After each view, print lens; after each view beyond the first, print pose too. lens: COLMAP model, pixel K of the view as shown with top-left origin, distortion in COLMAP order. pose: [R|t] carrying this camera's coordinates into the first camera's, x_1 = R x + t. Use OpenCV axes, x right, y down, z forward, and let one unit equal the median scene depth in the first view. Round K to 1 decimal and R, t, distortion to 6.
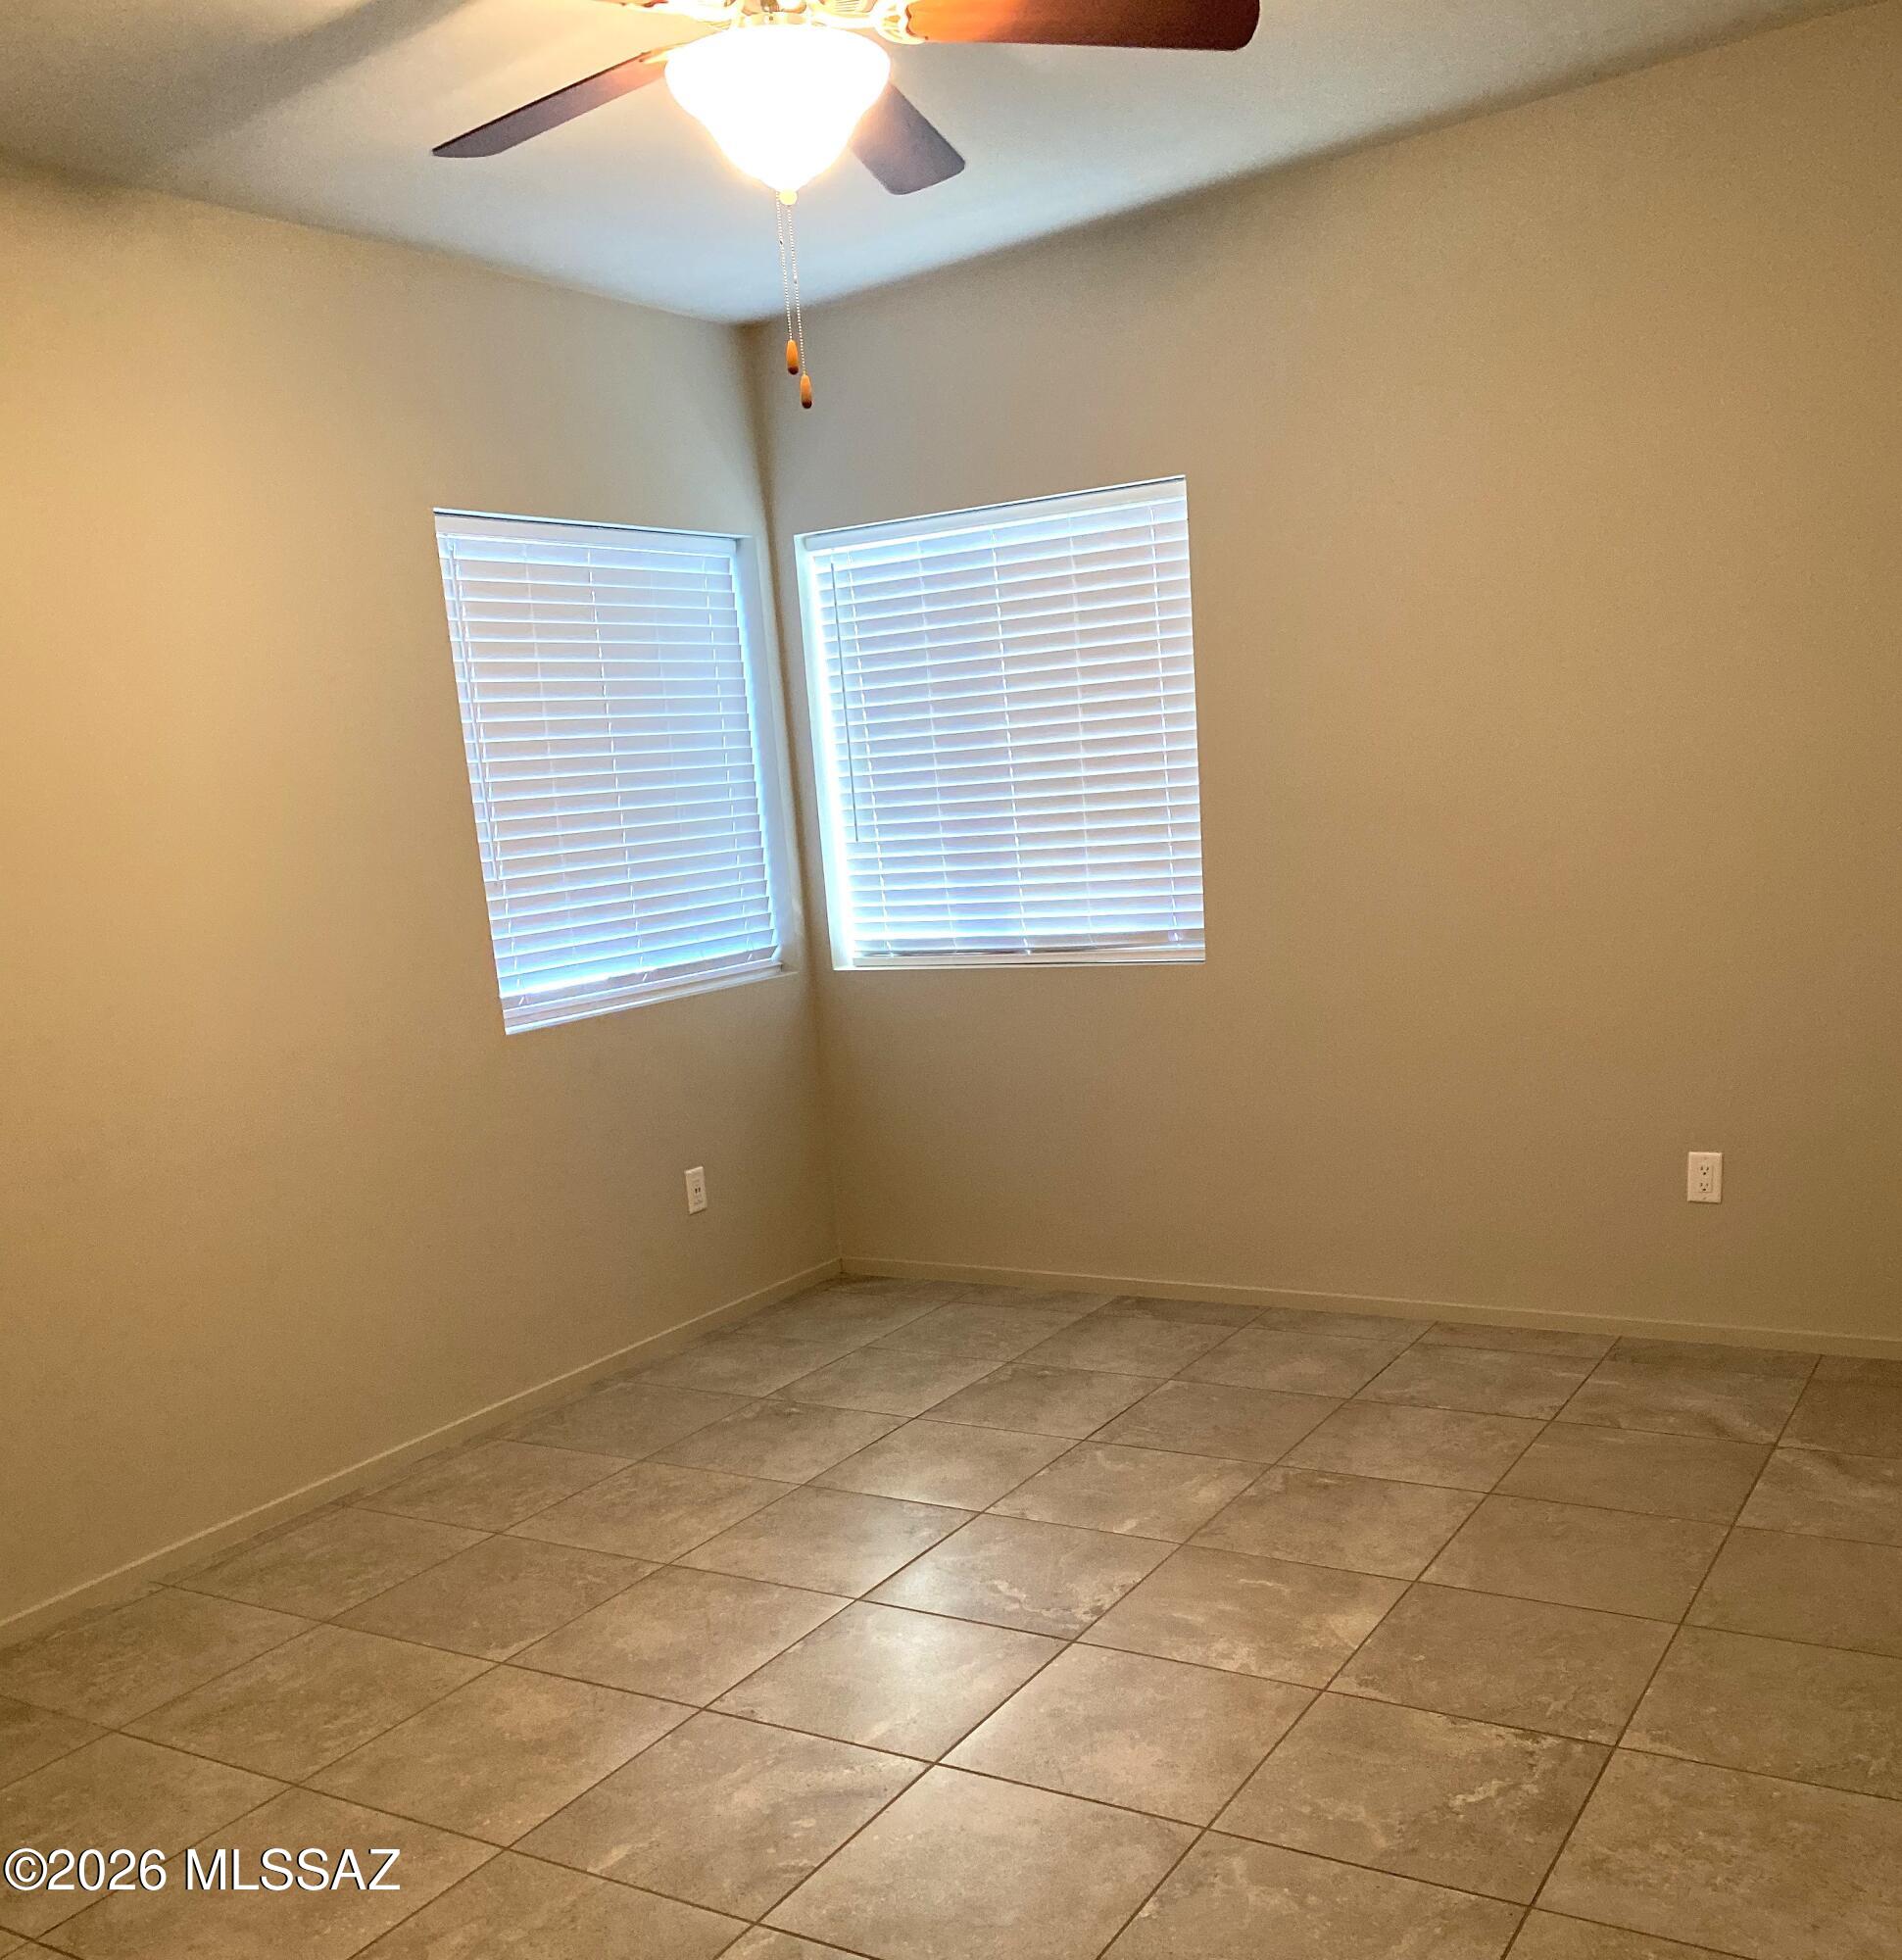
lens RADIAL K [[1977.6, 0, 951.0], [0, 1977.6, 980.0], [0, 0, 1]] dist [0.009473, -0.161975]
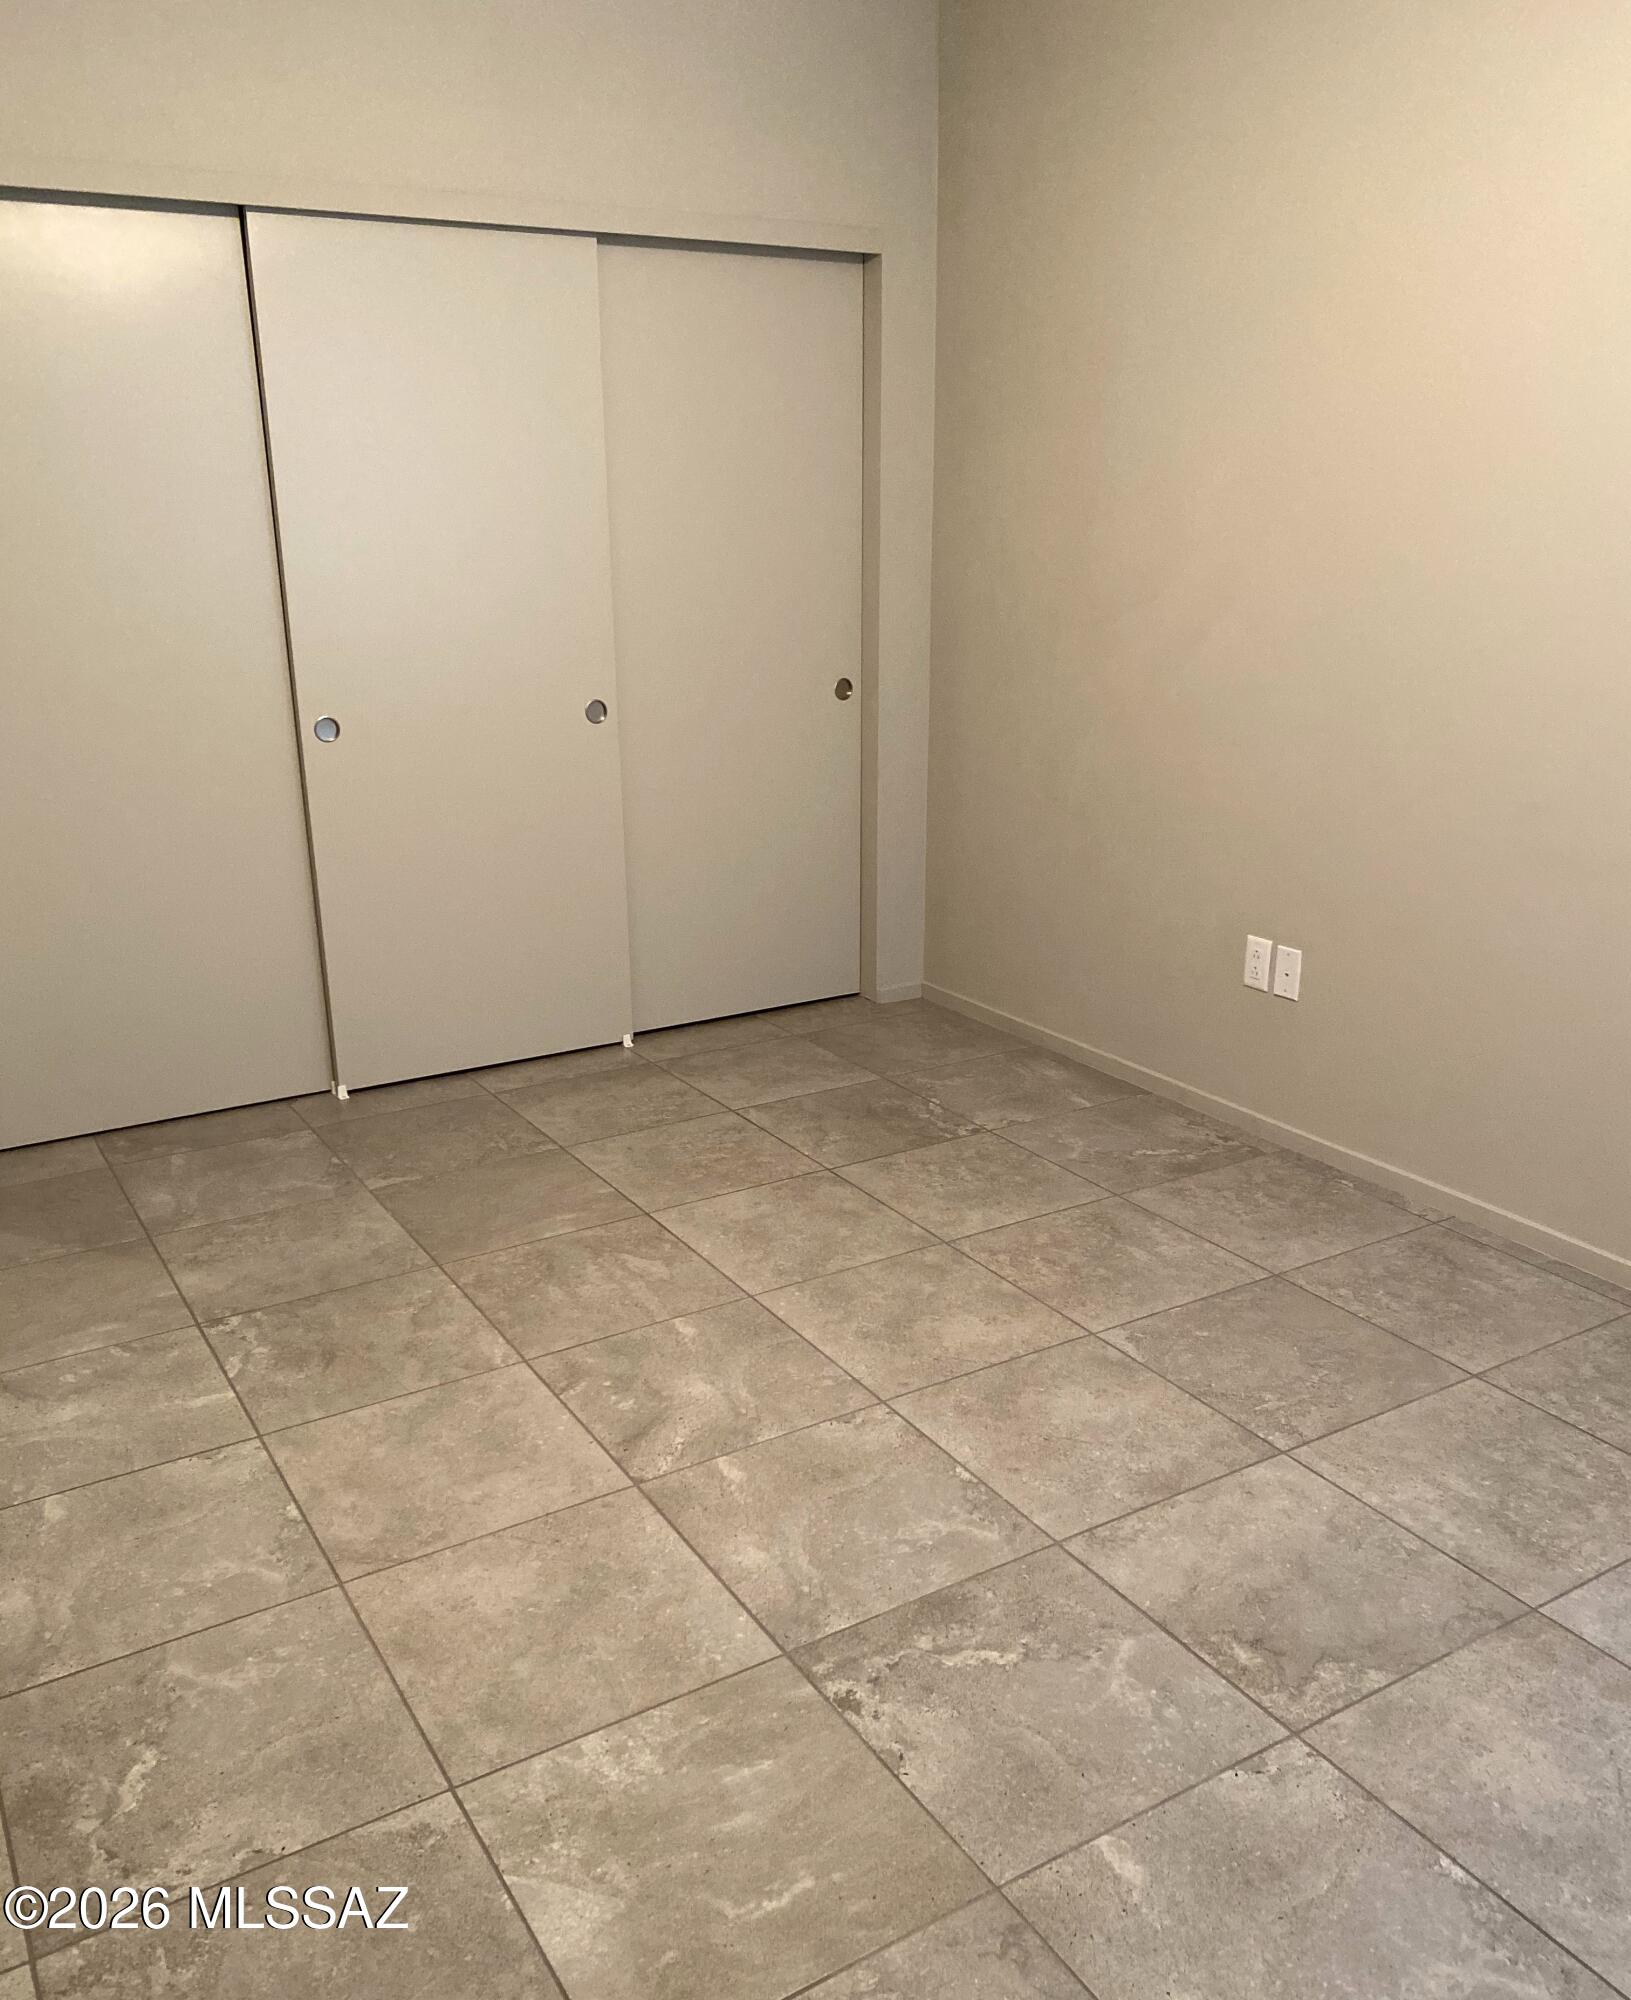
lens RADIAL K [[1661.6, 0, 815.5], [0, 1661.6, 1000.0], [0, 0, 1]] dist [-0.010032, -0.016263]
pose [[-0.453730, 0.338333, -0.824415, 0.567720], [-0.053019, 0.913237, 0.403964, -0.175314], [0.889560, 0.227000, -0.396425, 1.371889]]
